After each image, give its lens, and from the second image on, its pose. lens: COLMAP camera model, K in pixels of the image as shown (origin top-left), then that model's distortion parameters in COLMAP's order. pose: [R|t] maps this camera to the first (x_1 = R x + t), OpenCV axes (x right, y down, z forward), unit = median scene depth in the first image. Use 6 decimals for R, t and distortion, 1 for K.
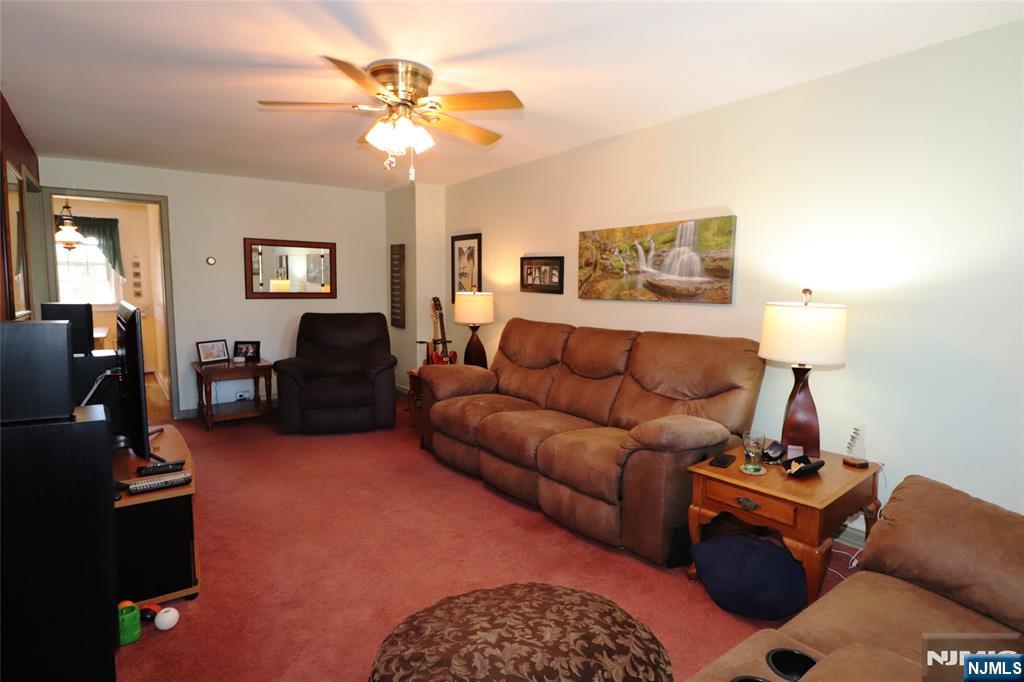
lens RADIAL K [[551.0, 0, 514.5], [0, 551.0, 338.5], [0, 0, 1]] dist [-0.000007, -0.000702]
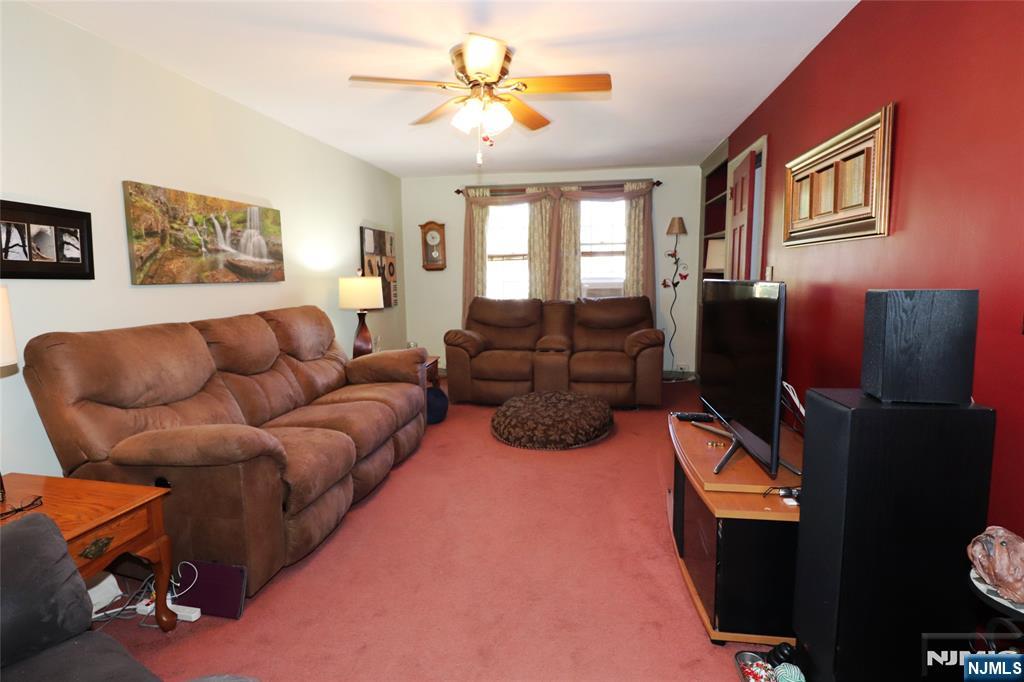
lens RADIAL K [[551.0, 0, 512.9], [0, 551.0, 337.7], [0, 0, 1]] dist [-0.000007, -0.000702]
pose [[-0.704160, -0.091687, 0.704097, -0.745782], [0.061229, 0.980093, 0.188862, -0.121112], [-0.707396, 0.176100, -0.684528, 1.294445]]
